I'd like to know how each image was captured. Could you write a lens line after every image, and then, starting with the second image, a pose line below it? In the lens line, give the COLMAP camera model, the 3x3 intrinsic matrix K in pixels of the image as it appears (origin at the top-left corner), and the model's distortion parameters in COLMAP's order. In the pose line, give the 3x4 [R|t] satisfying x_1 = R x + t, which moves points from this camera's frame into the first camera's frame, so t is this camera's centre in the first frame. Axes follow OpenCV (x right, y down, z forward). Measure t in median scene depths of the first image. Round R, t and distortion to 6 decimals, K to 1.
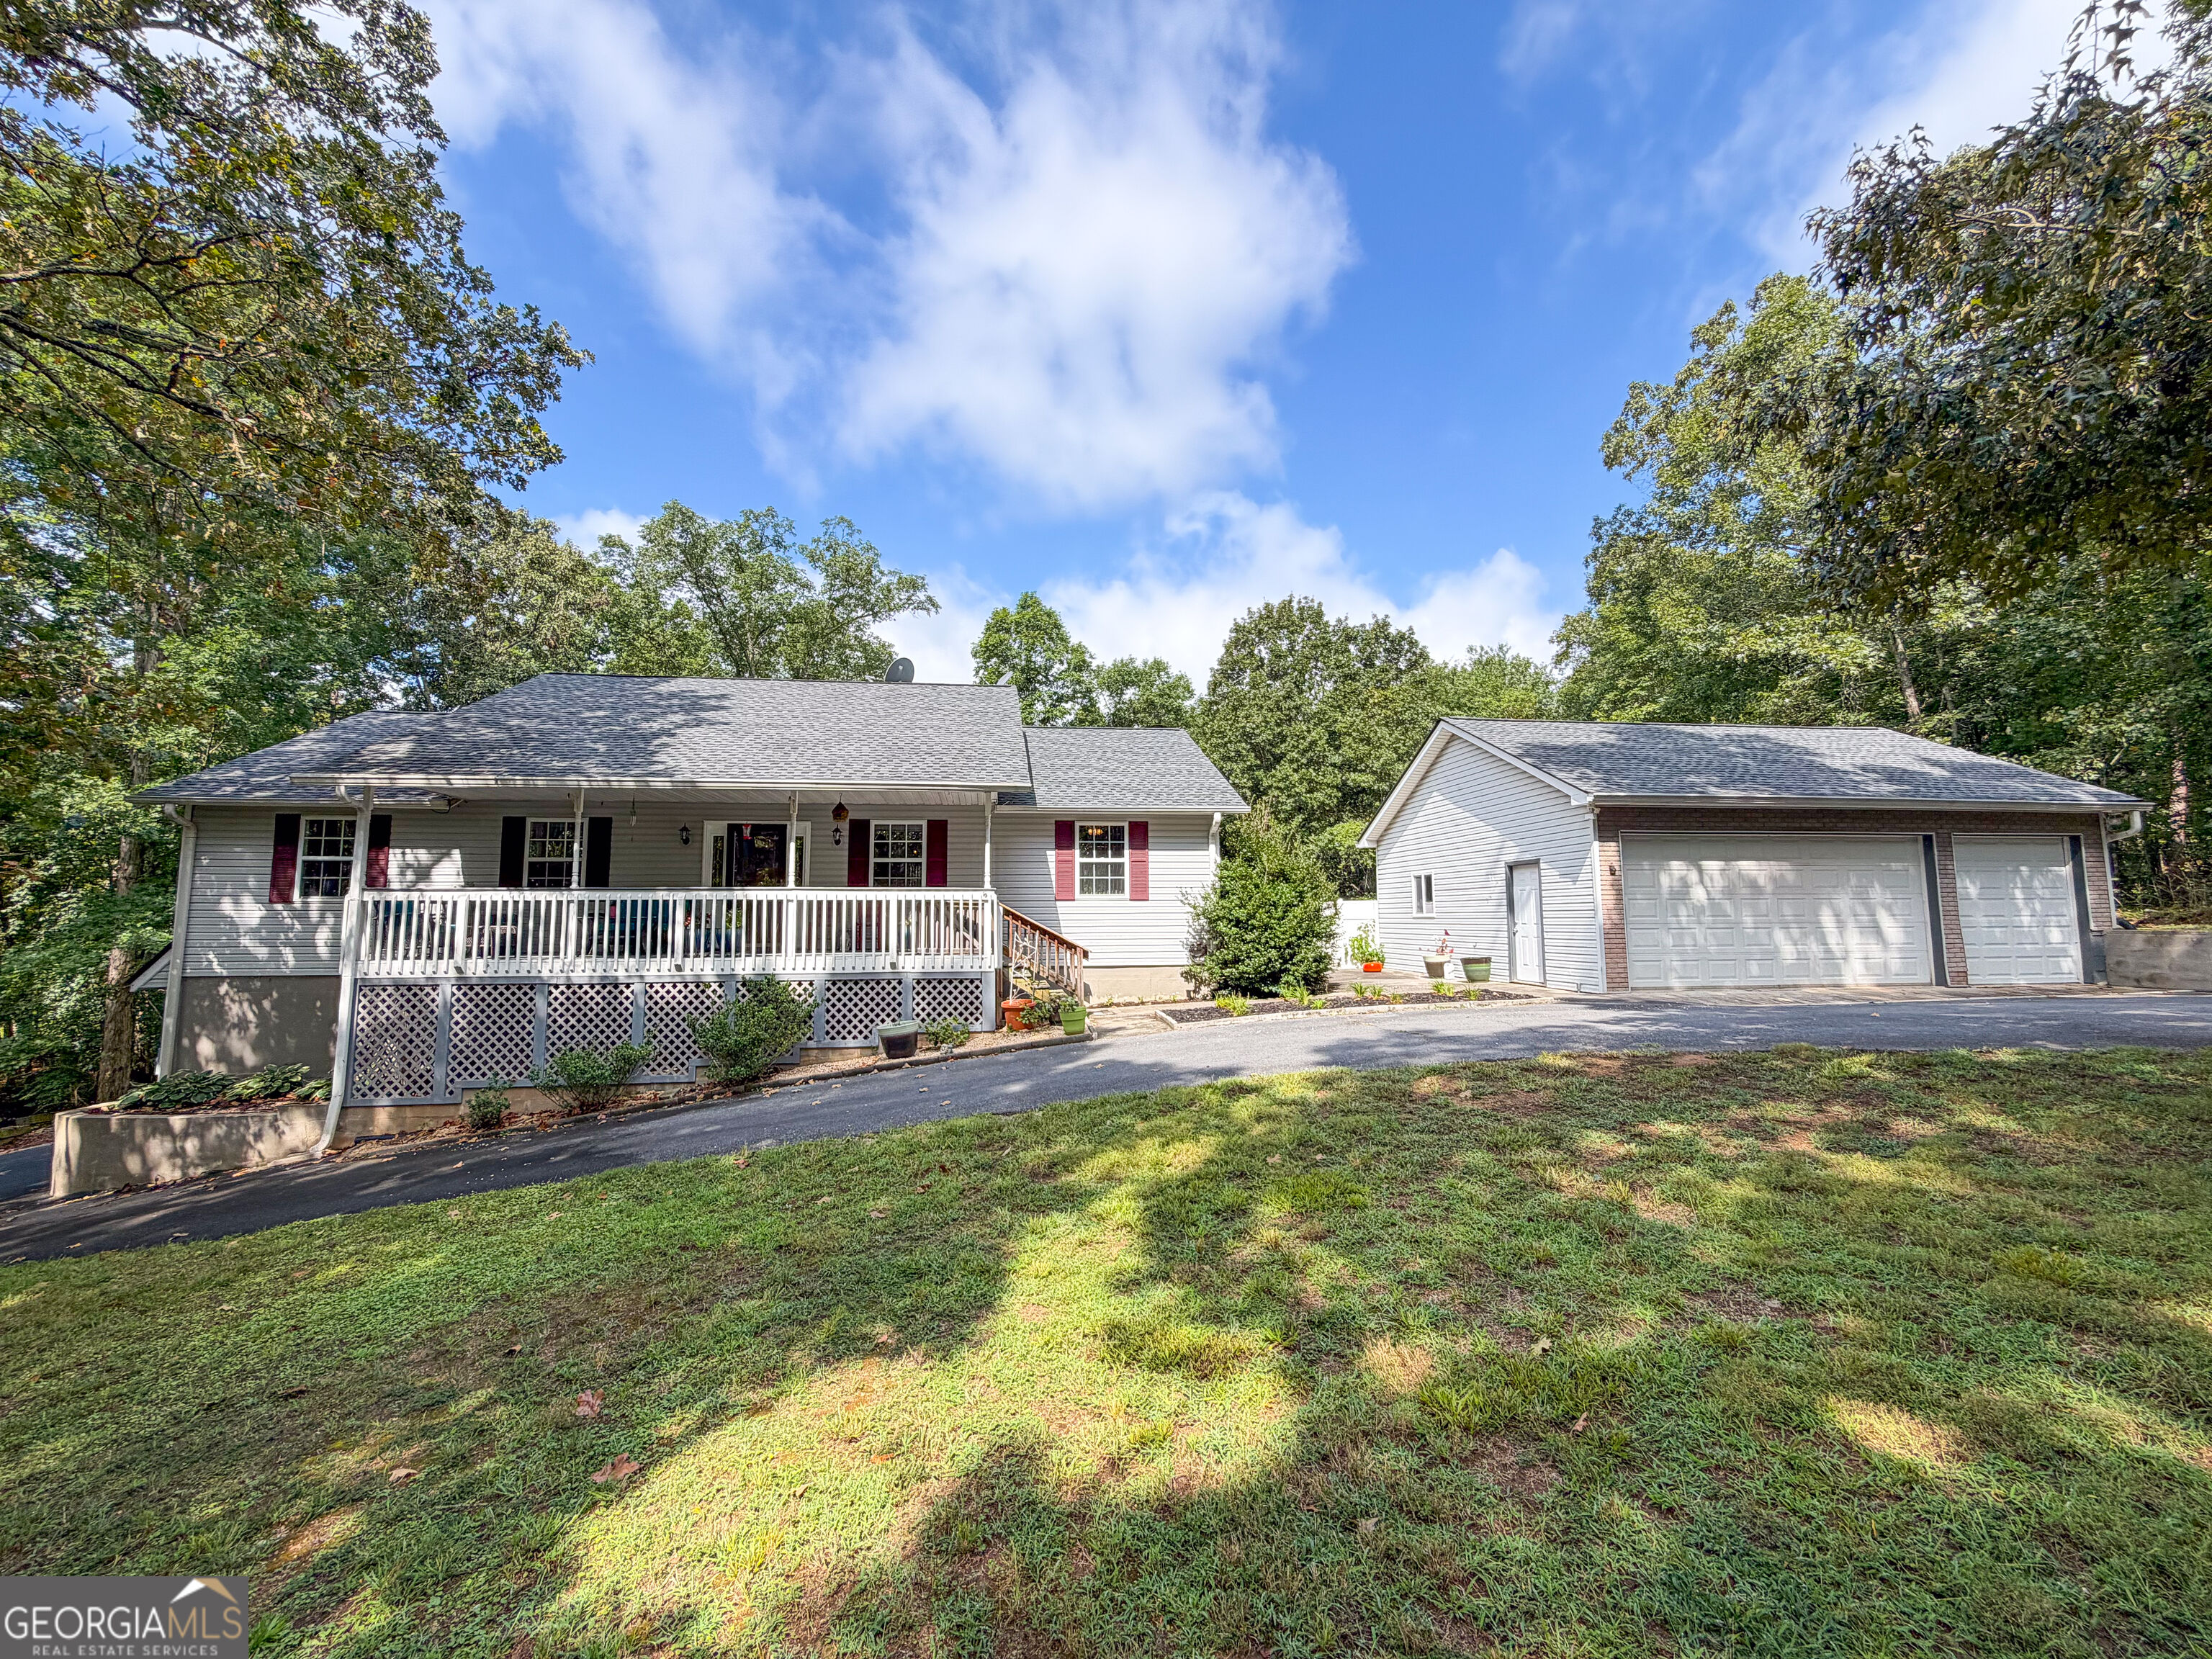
lens RADIAL K [[884.7, 0, 1098.7], [0, 884.7, 832.2], [0, 0, 1]] dist [0.000172, -0.000183]
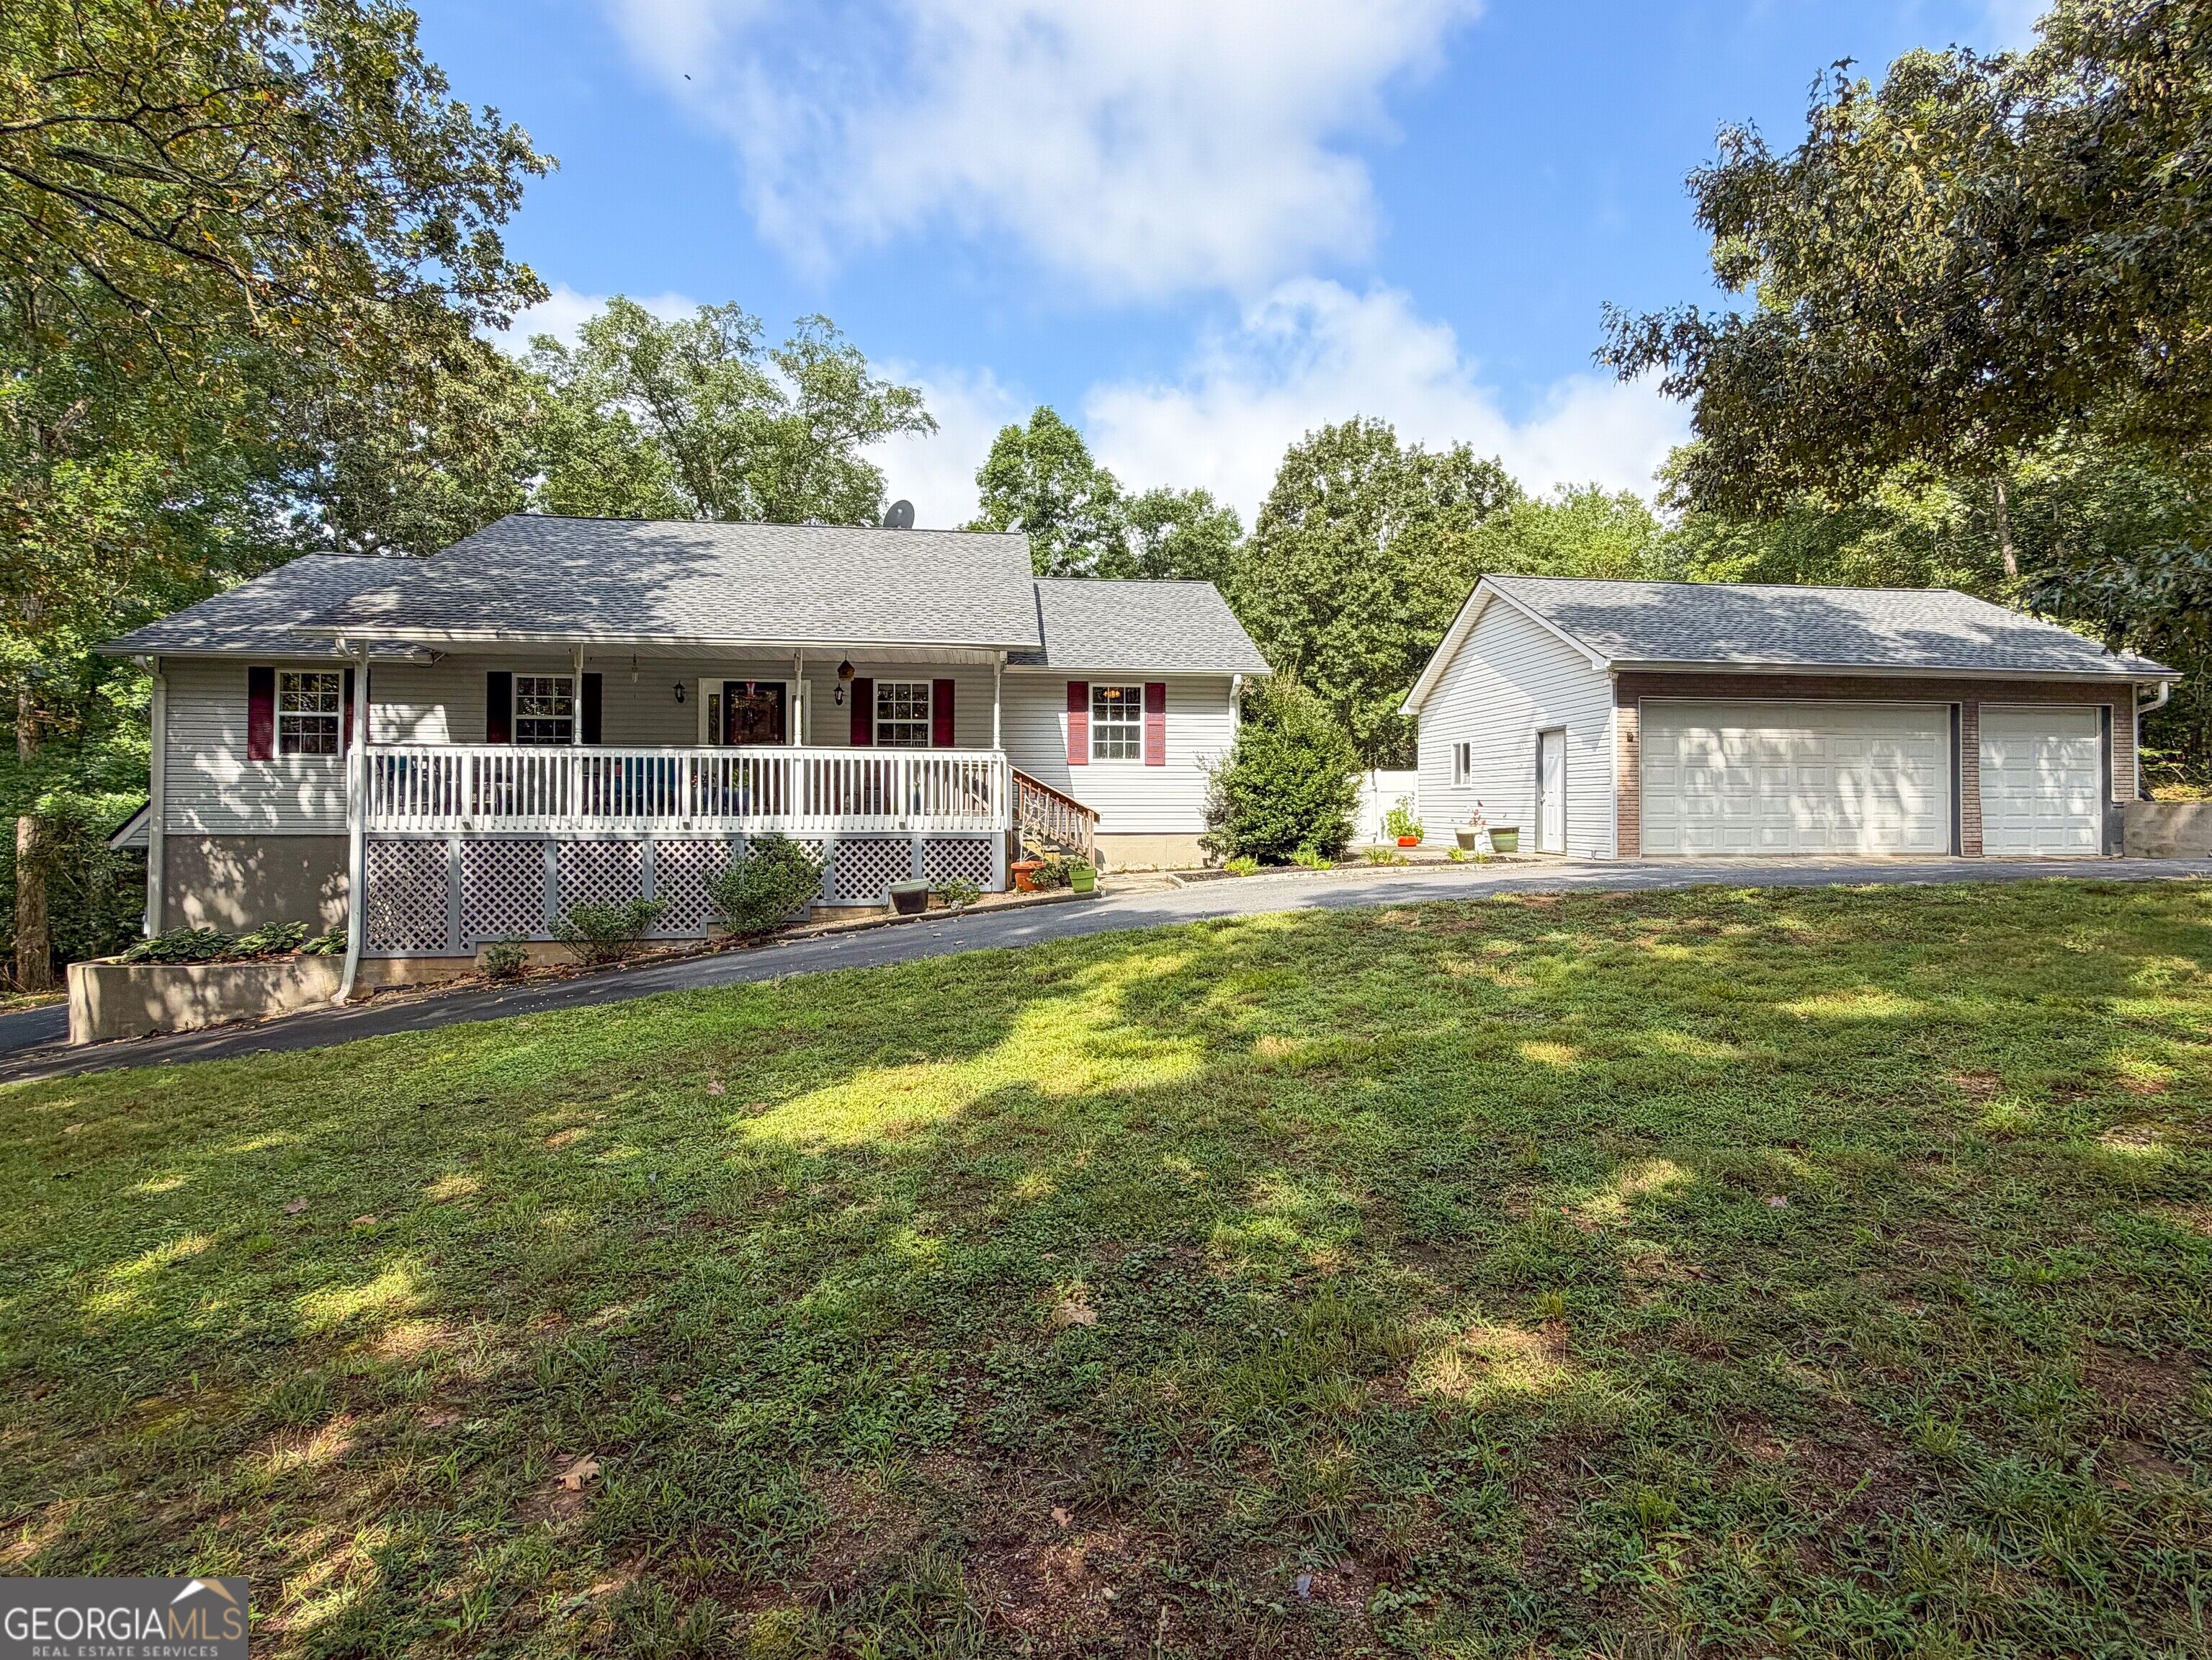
lens RADIAL K [[1092.9, 0, 1159.5], [0, 1092.9, 786.2], [0, 0, 1]] dist [0.003925, 0.001576]
pose [[0.999688, 0.006573, 0.024107, 0.024059], [-0.008480, 0.996767, 0.079903, 0.004783], [-0.023504, -0.080083, 0.996511, -0.201704]]
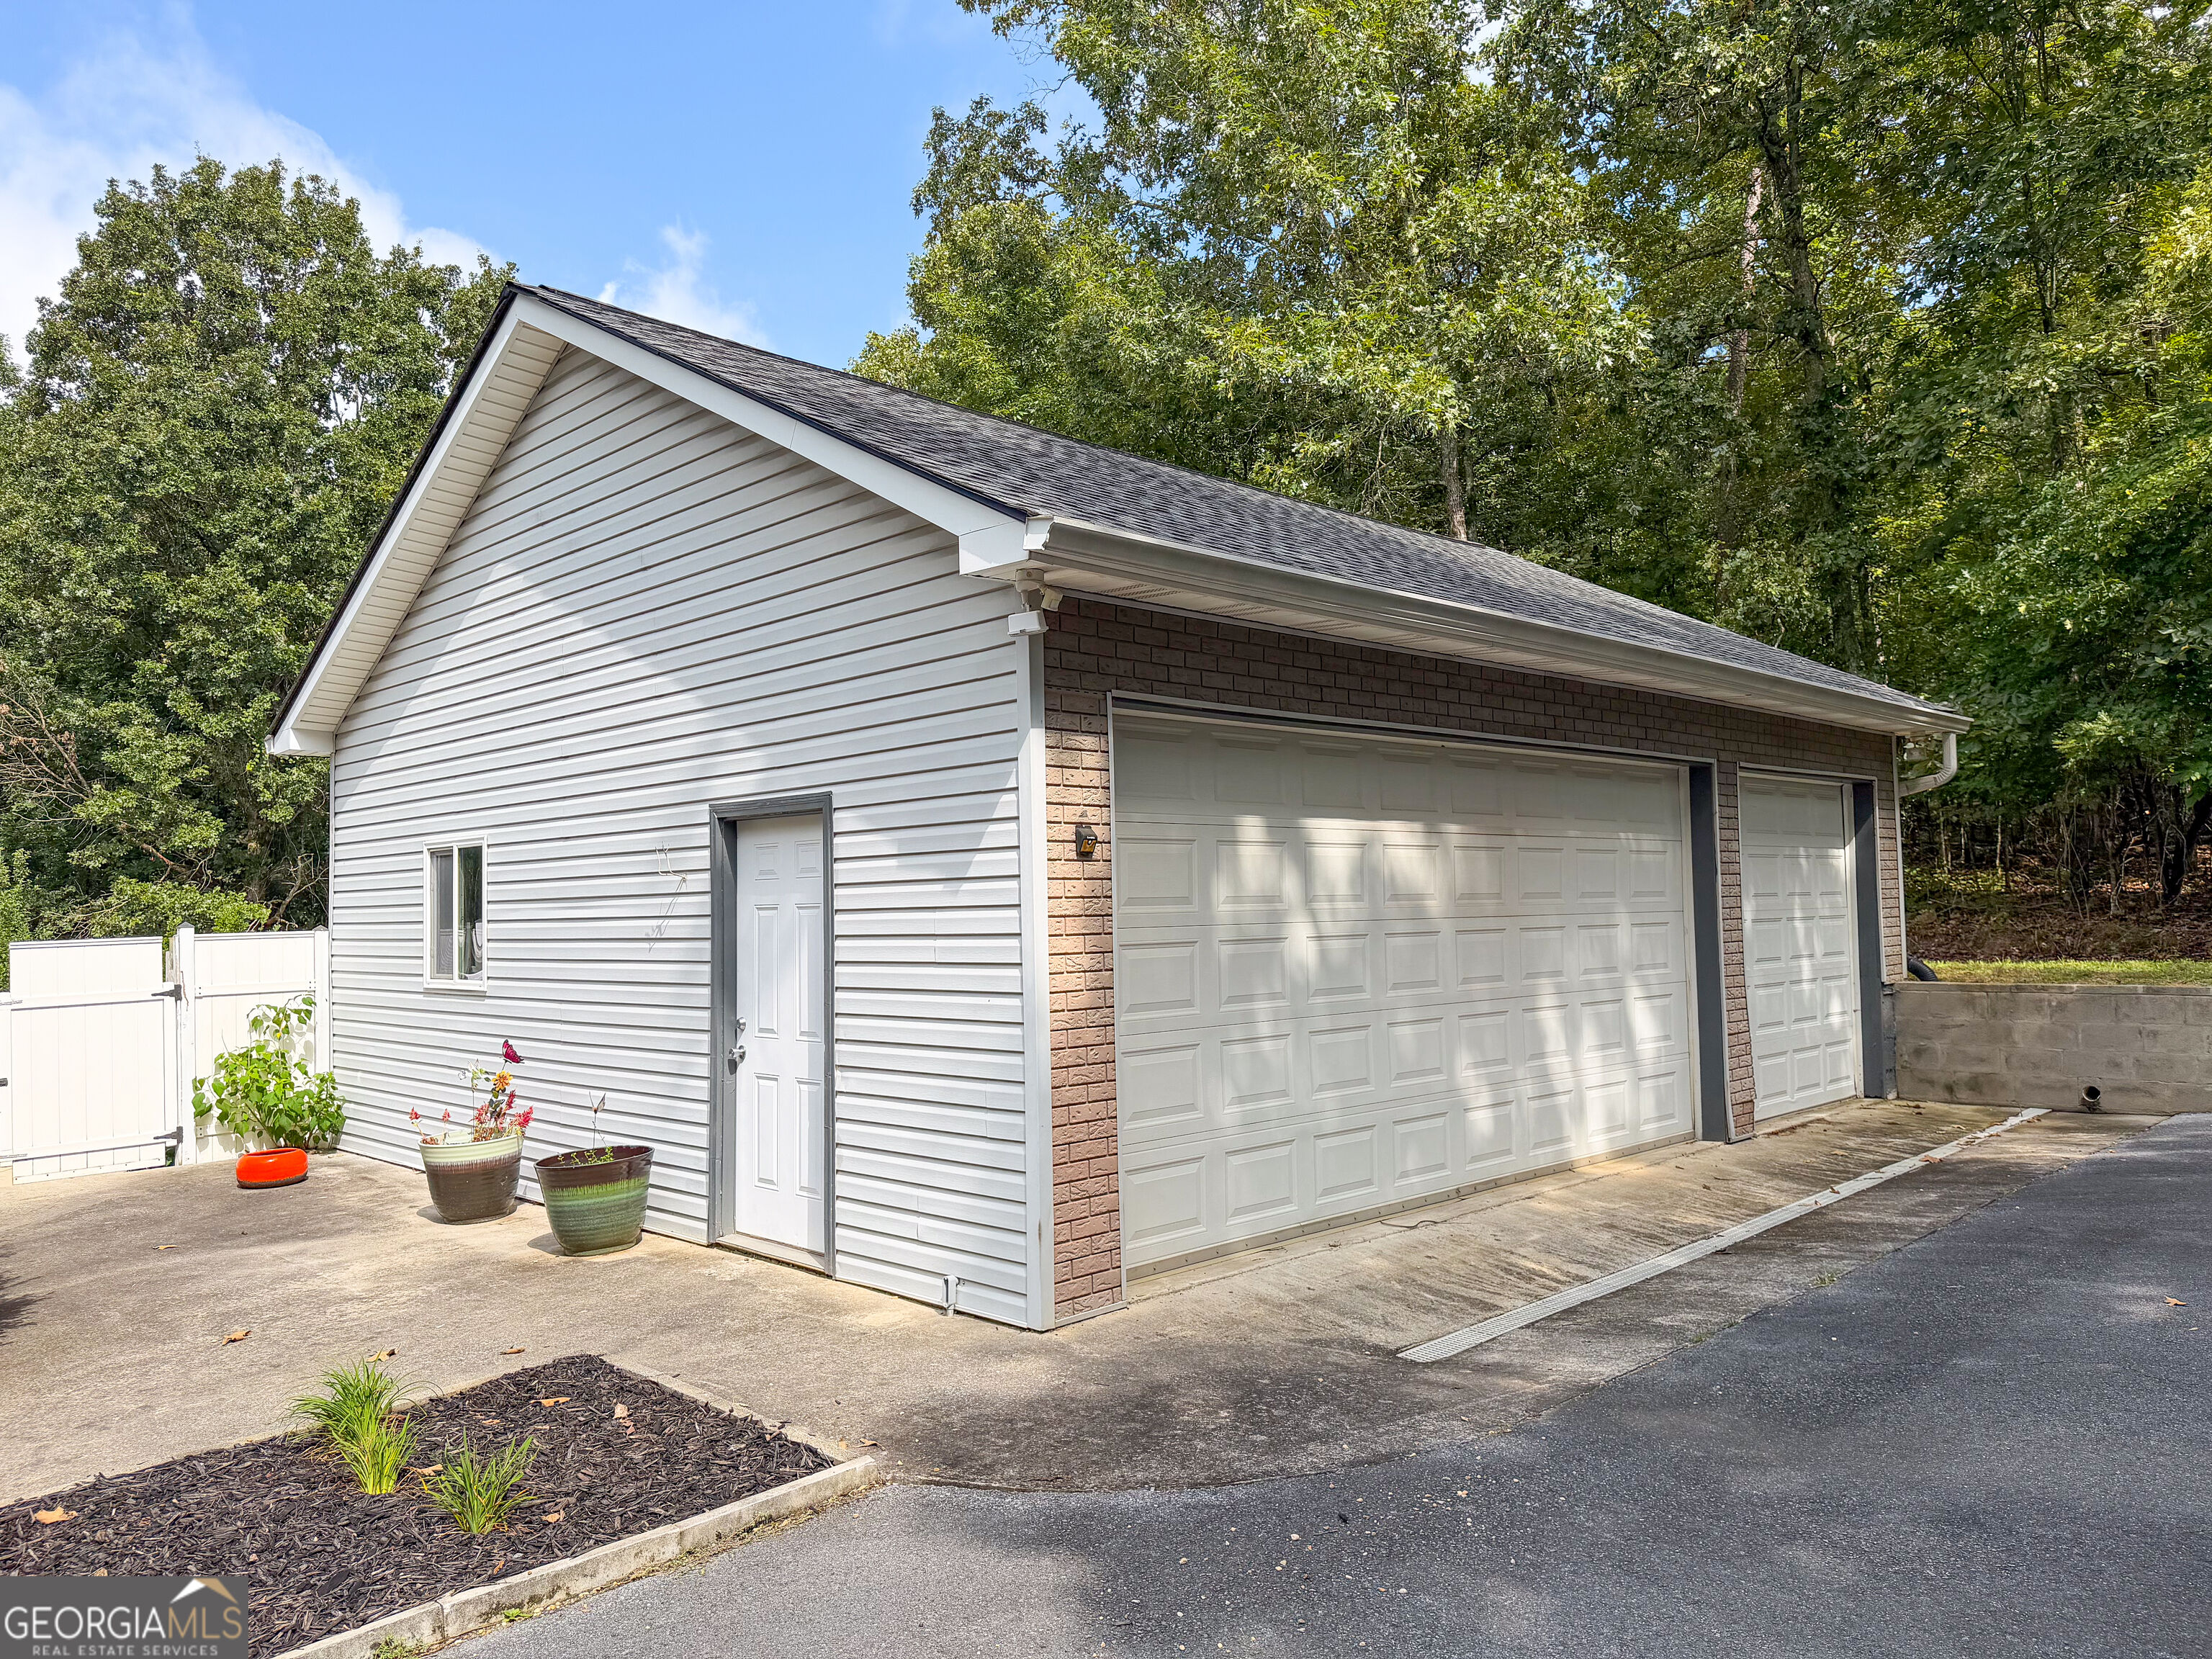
lens RADIAL K [[1573.8, 0, 1106.0], [0, 1573.8, 829.5], [0, 0, 1]] dist [-0.002182, -0.000703]
pose [[0.792718, 0.018358, 0.609312, 0.284442], [-0.042007, 0.998815, 0.024558, 0.026051], [-0.608139, -0.045063, 0.792550, 0.591138]]
